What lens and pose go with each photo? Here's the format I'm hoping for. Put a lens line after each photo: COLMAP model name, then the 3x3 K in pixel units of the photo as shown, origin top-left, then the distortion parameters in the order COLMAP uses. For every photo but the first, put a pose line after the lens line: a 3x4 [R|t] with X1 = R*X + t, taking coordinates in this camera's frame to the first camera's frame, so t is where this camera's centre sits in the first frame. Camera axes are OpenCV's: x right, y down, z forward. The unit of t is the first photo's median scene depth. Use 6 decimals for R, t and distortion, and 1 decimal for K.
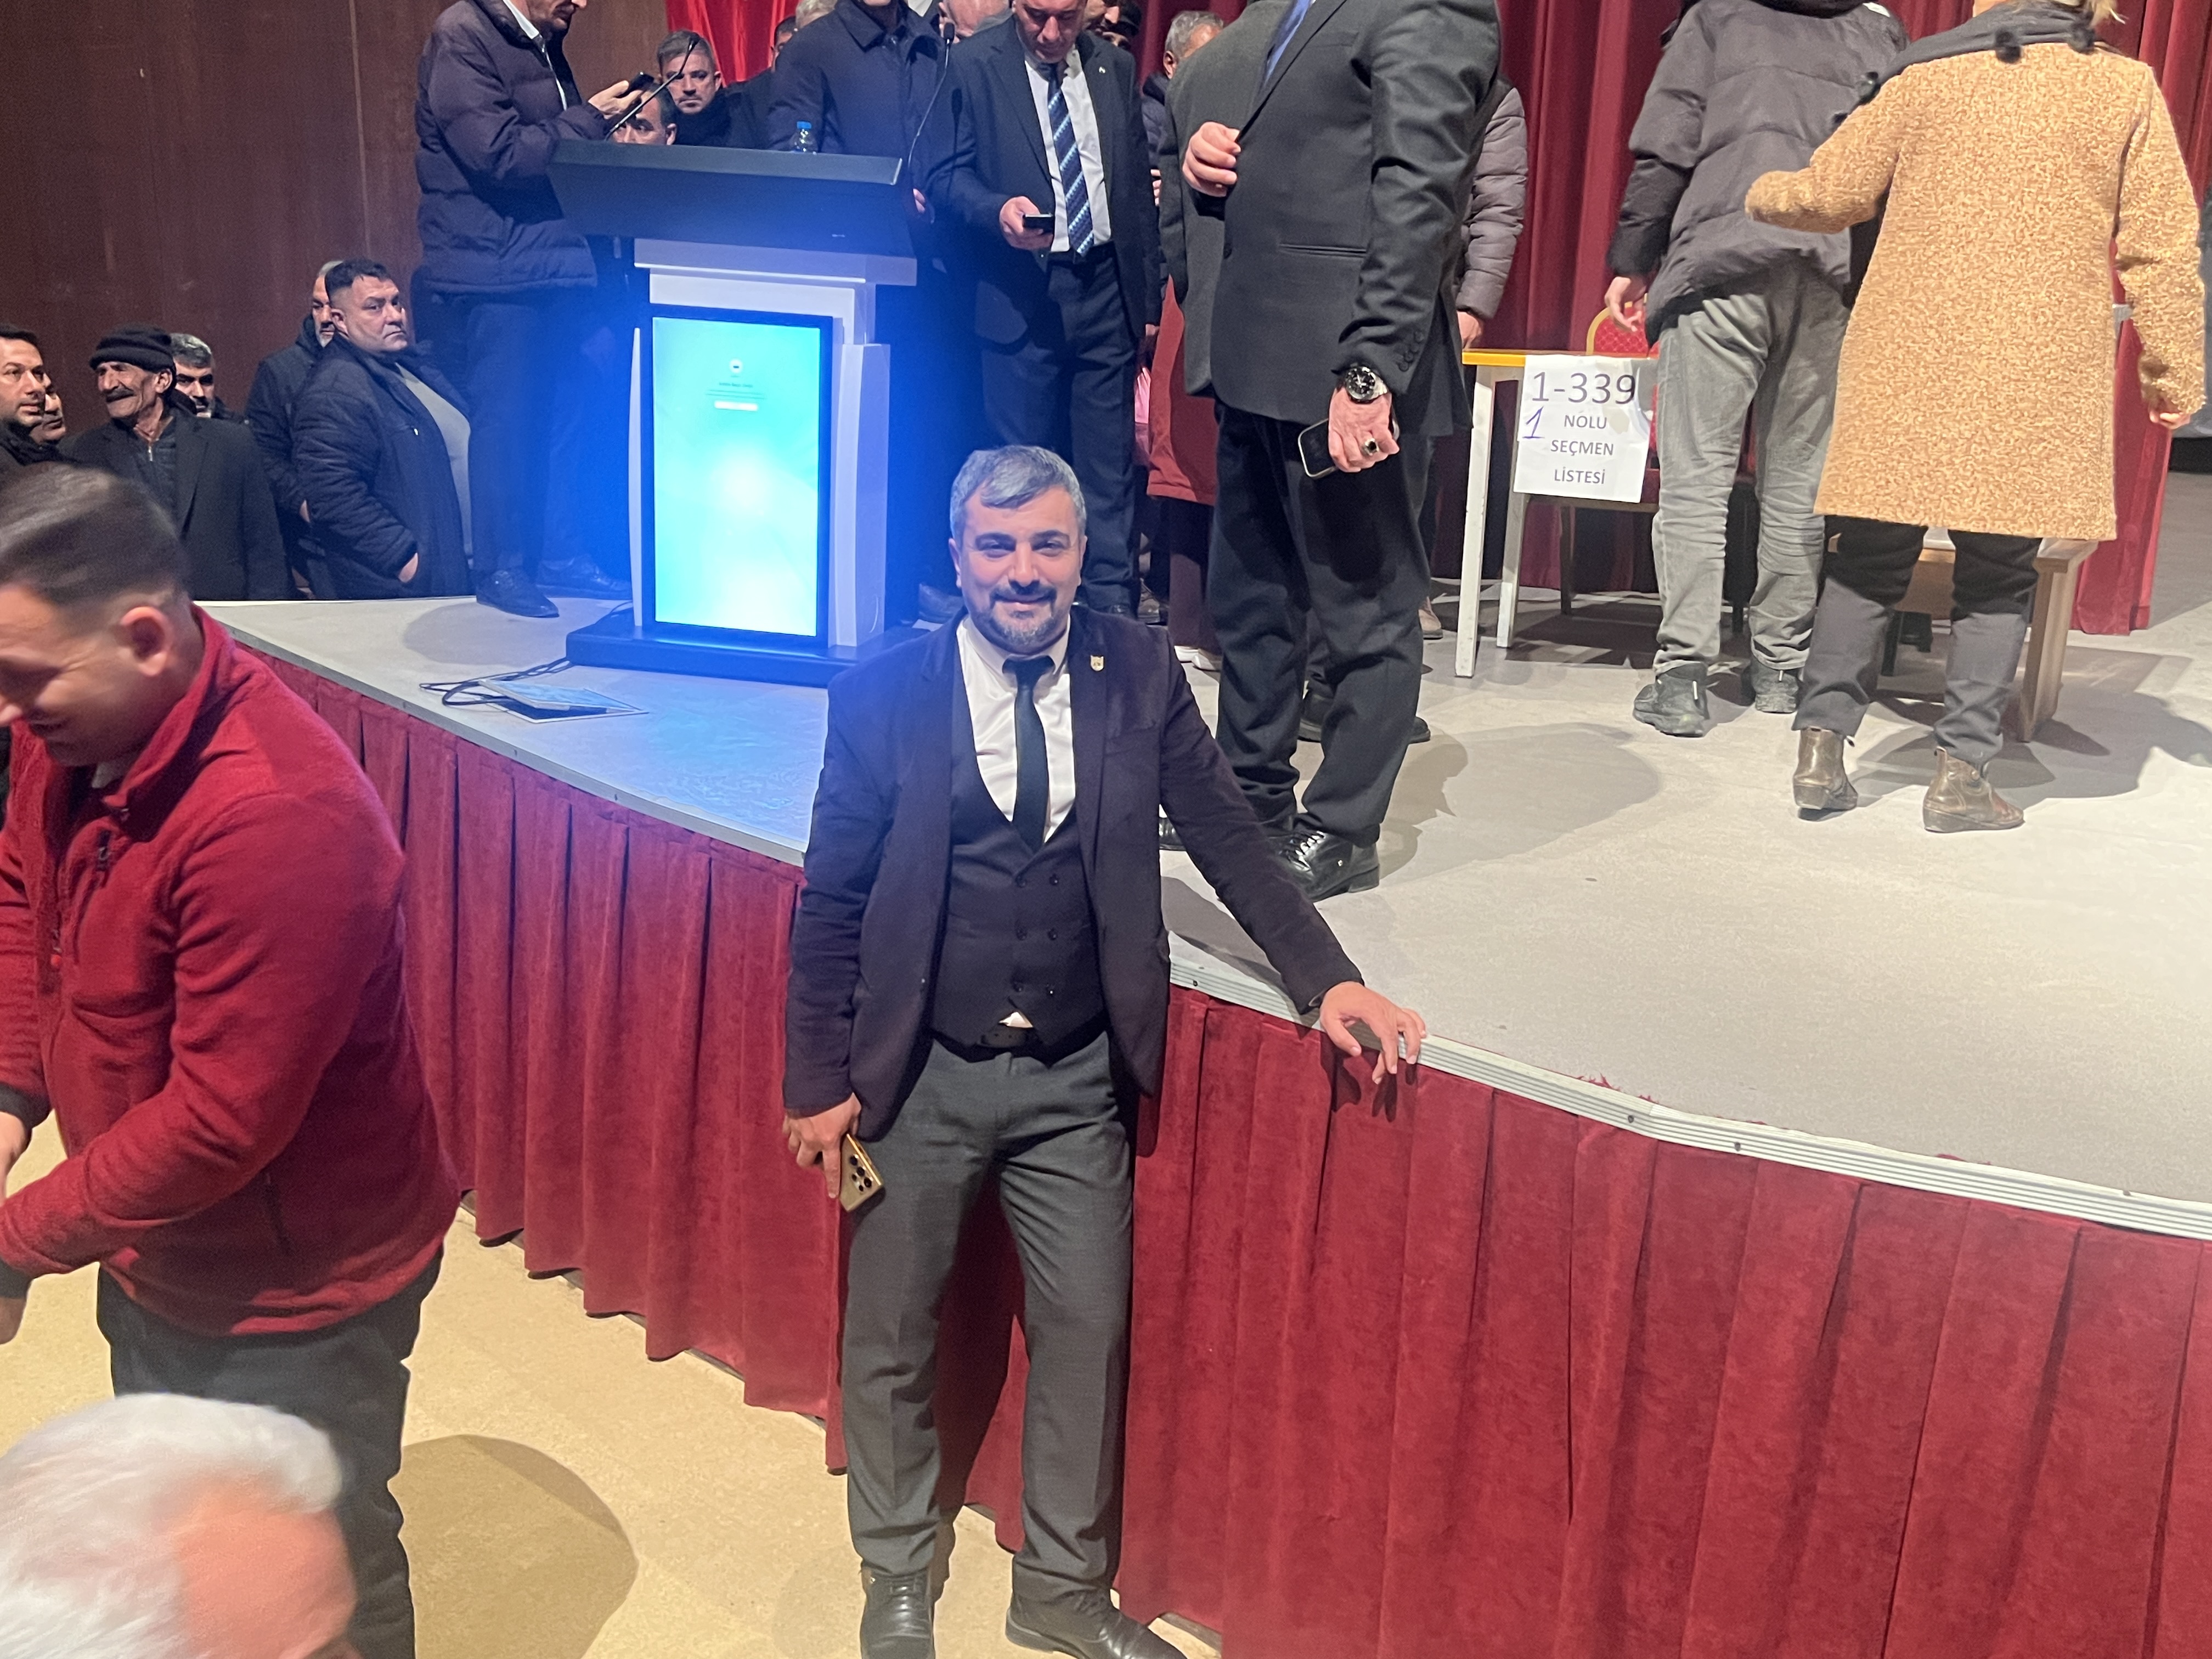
lens RADIAL K [[2053.2, 0, 1106.0], [0, 2053.2, 829.5], [0, 0, 1]] dist [0.036511, -0.027582]
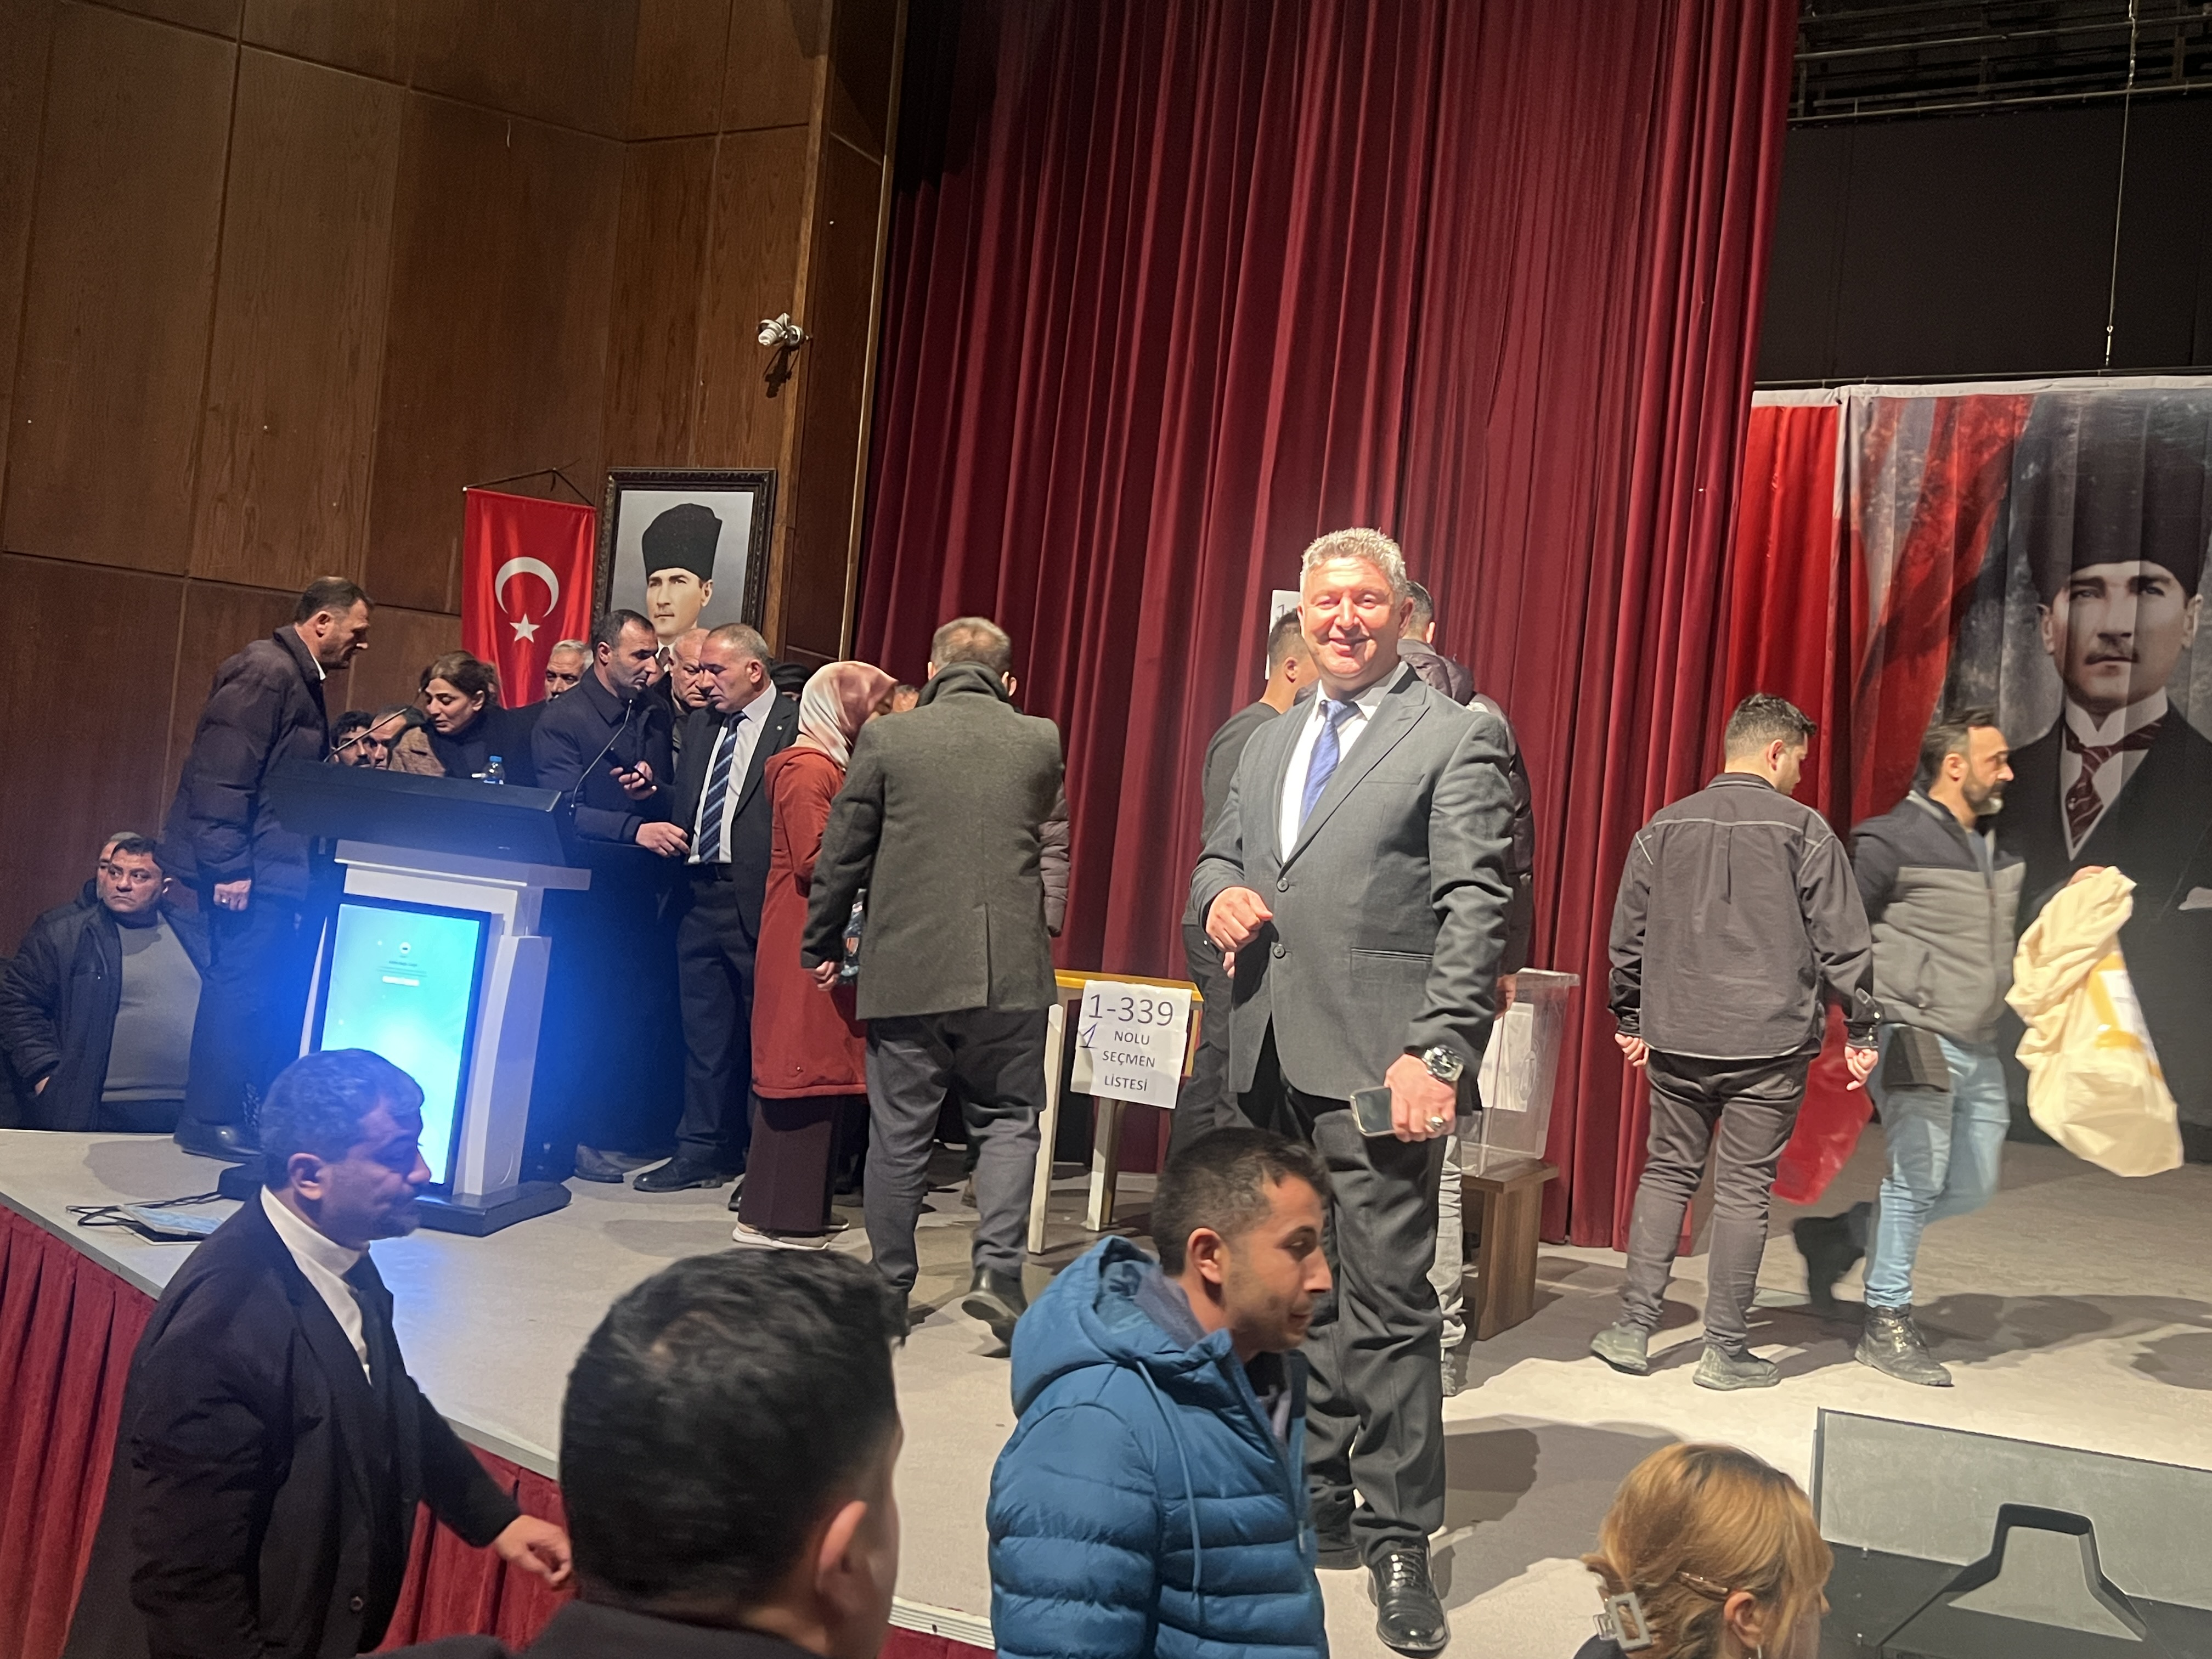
lens RADIAL K [[2053.2, 0, 1106.0], [0, 2053.2, 829.5], [0, 0, 1]] dist [0.036511, -0.027582]
pose [[0.997732, 0.062452, 0.025104, 0.183127], [-0.052807, 0.957558, -0.283362, 0.022045], [-0.041735, 0.281393, 0.958685, -0.161436]]
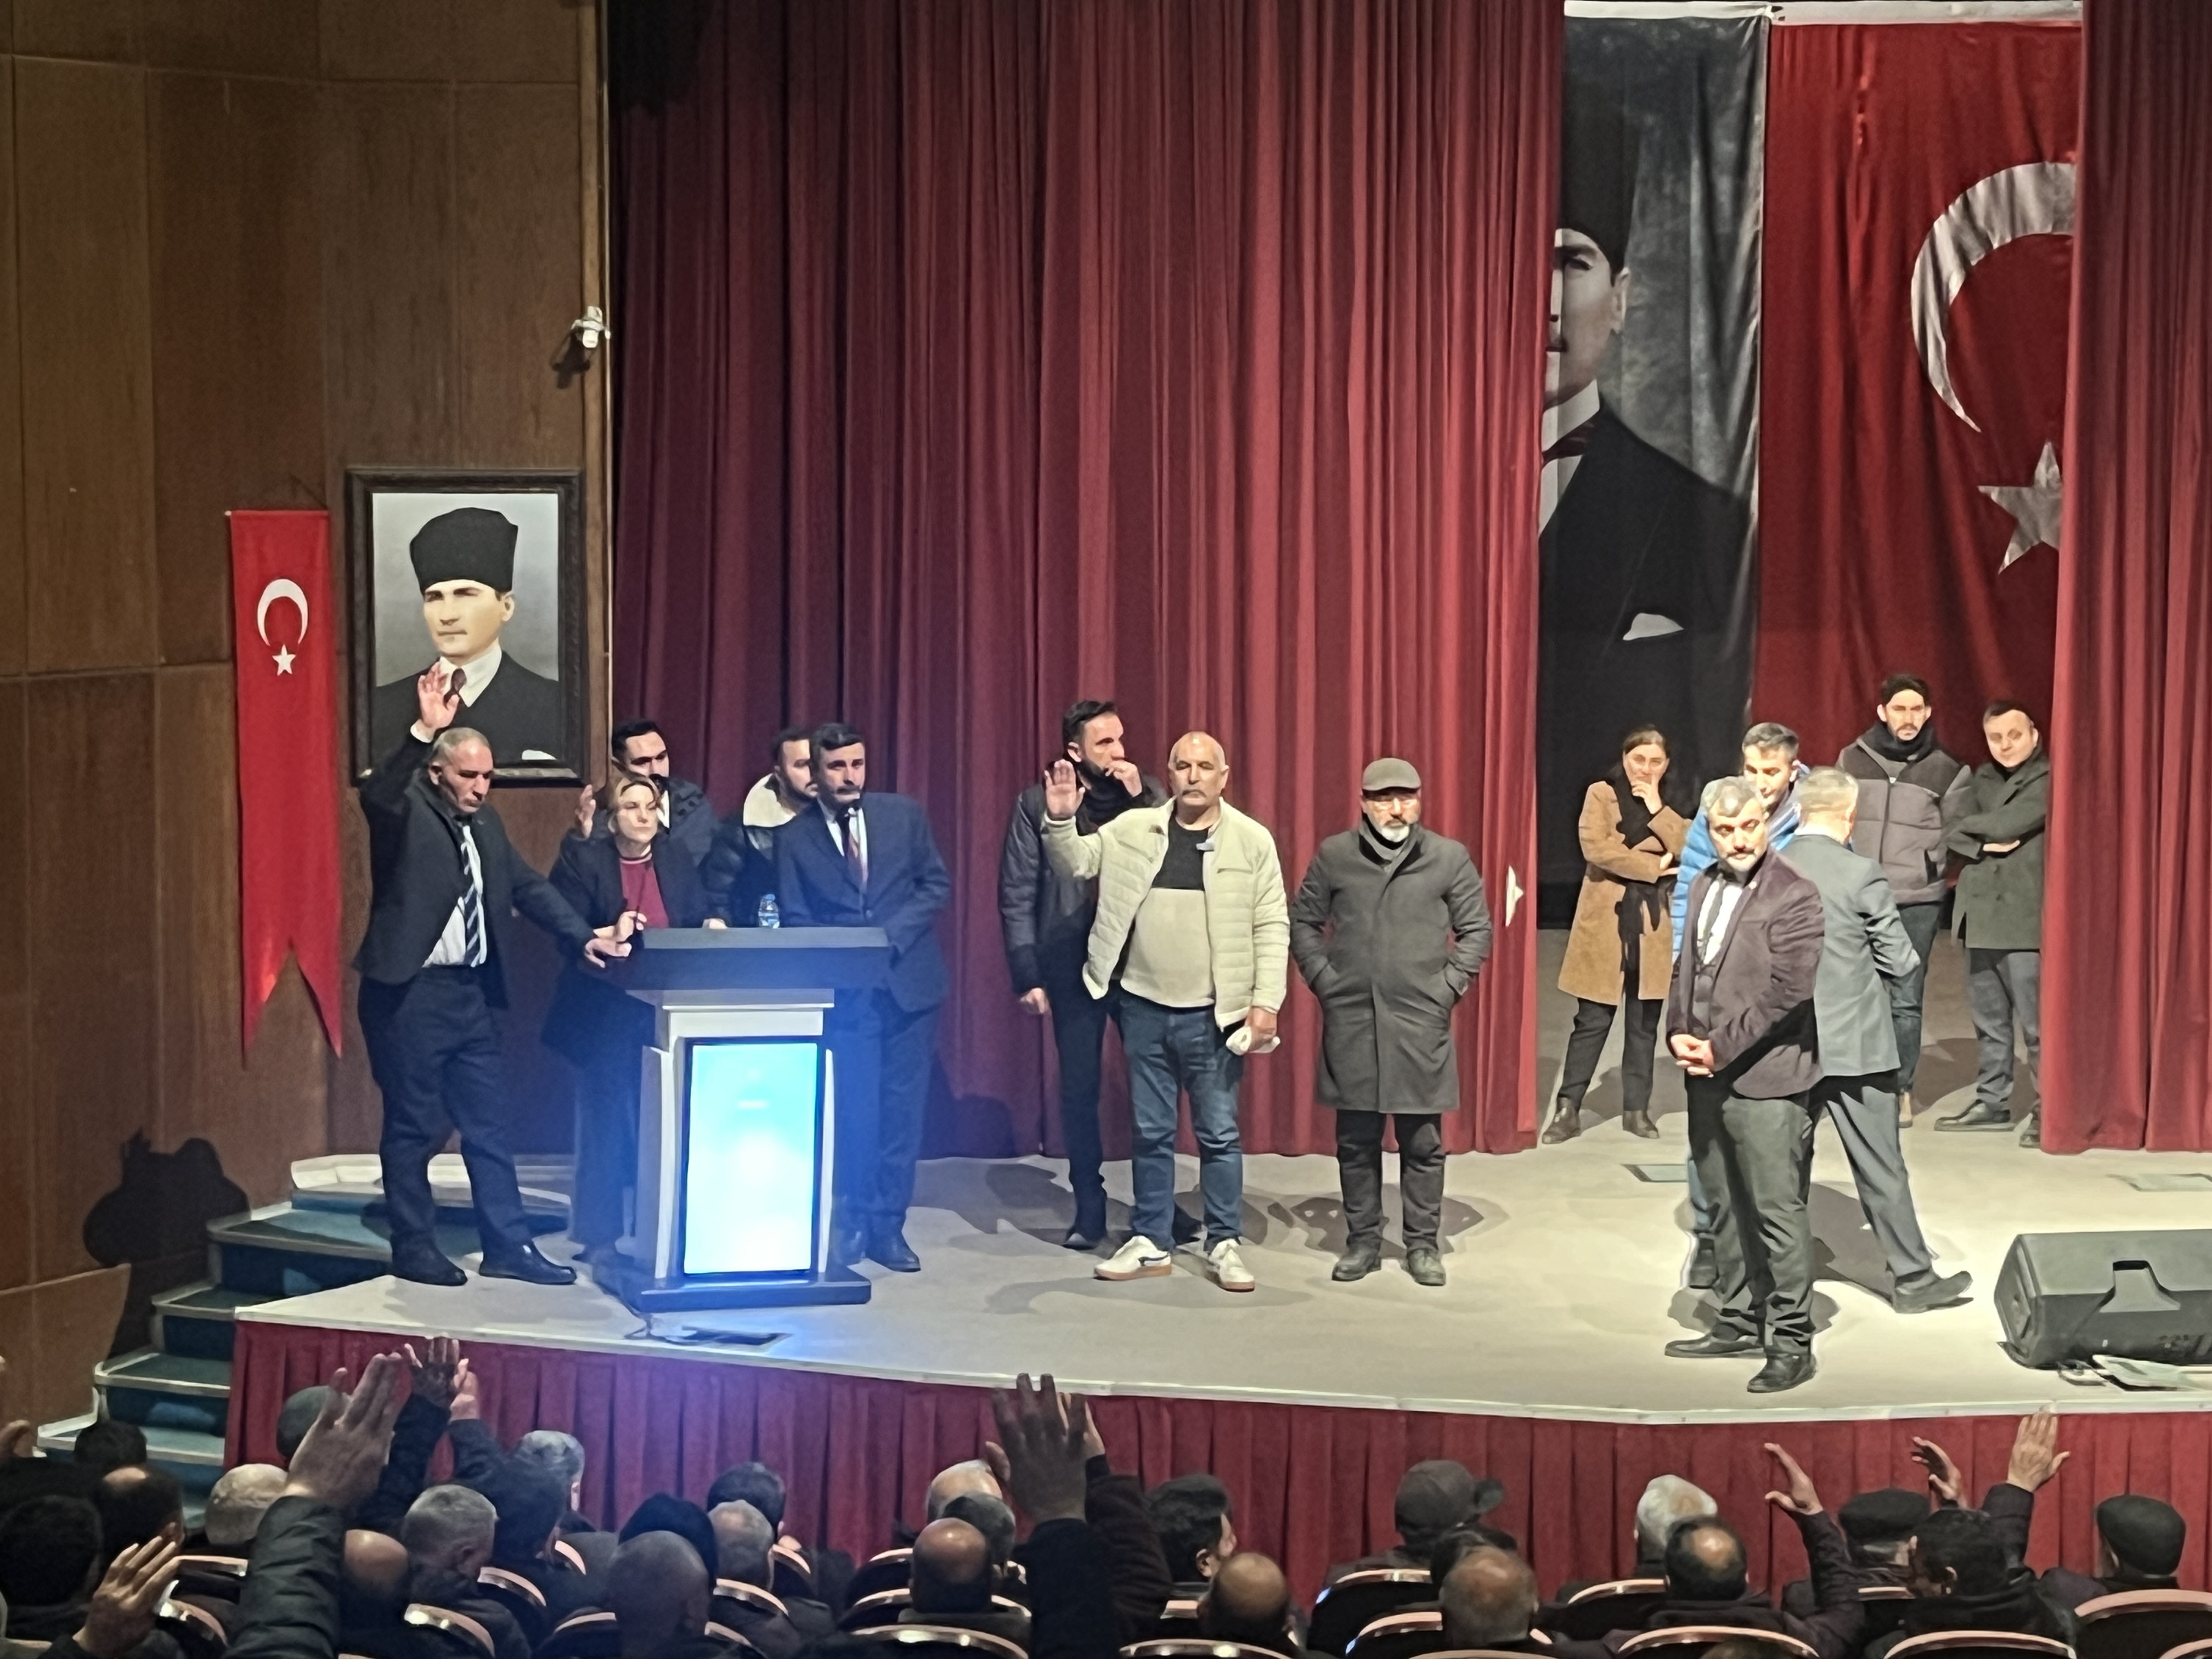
lens RADIAL K [[4792.1, 0, 1106.0], [0, 4792.1, 829.5], [0, 0, 1]] dist [0.058944, 0.344953]
pose [[0.855861, -0.070988, 0.512311, -1.577440], [0.147952, 0.982746, -0.110994, 0.000849], [-0.495593, 0.170793, 0.851597, -1.824504]]
